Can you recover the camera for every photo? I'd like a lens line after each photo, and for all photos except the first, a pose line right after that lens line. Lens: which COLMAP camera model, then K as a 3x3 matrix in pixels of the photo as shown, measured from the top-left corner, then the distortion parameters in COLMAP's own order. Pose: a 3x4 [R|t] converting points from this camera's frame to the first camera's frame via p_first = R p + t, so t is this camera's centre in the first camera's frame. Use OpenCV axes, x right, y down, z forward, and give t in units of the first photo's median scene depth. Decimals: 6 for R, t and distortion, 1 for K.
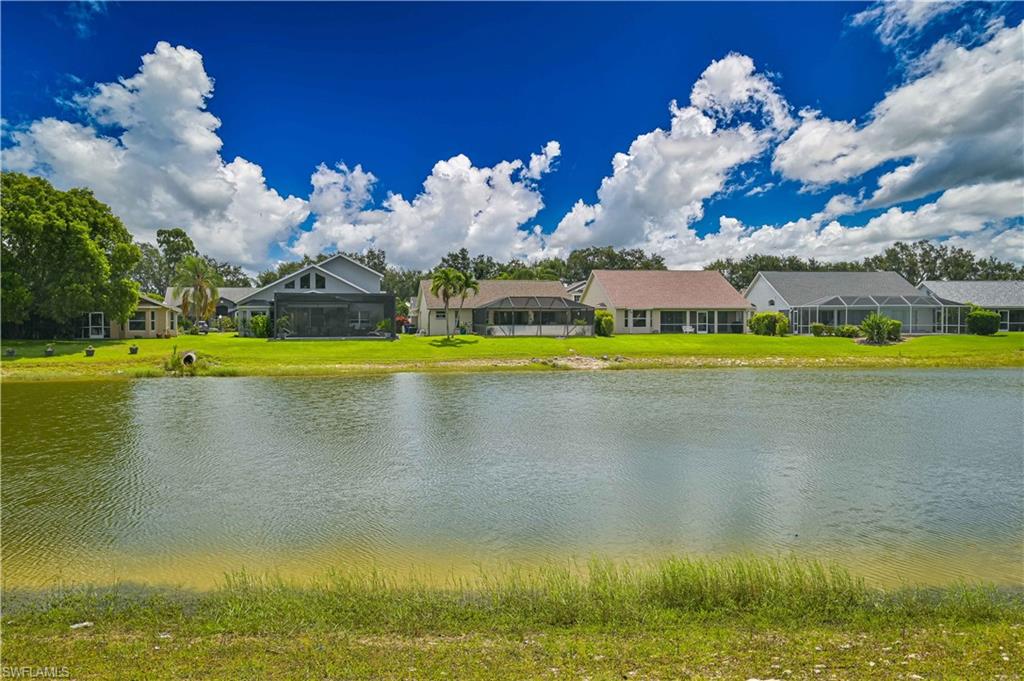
lens RADIAL K [[910.4, 0, 512.0], [0, 910.4, 340.5], [0, 0, 1]] dist [-0.007410, 0.010321]
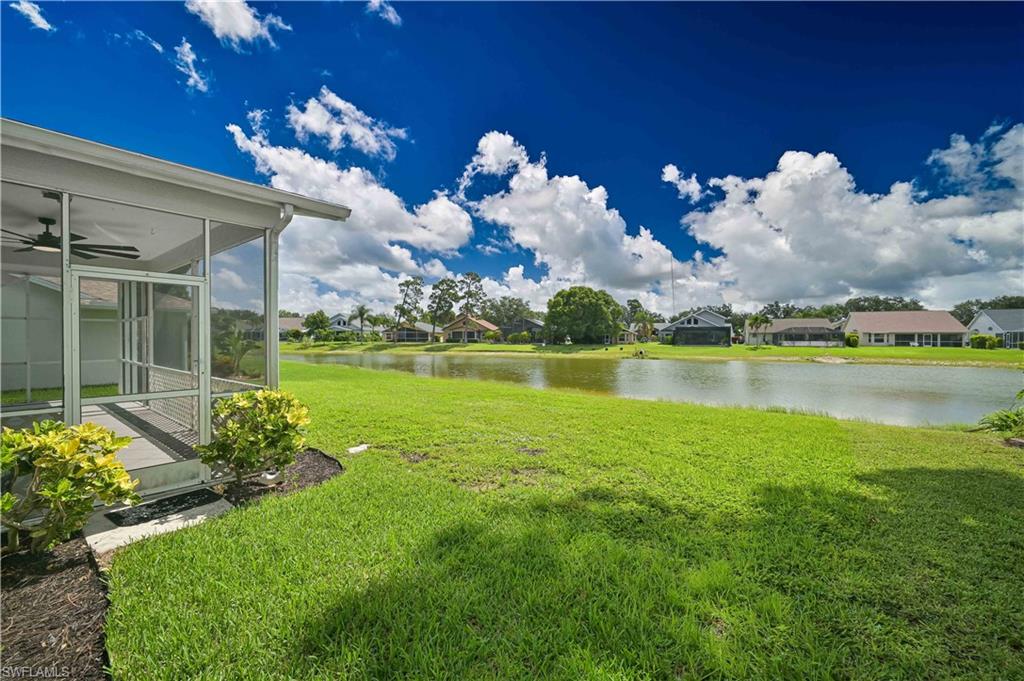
lens RADIAL K [[396.8, 0, 512.0], [0, 396.8, 340.5], [0, 0, 1]] dist [0.000461, 0.000007]
pose [[0.795443, 0.010820, -0.605932, 0.034691], [-0.017651, 0.999830, -0.005317, -0.001274], [0.605772, 0.014924, 0.795499, -0.110062]]
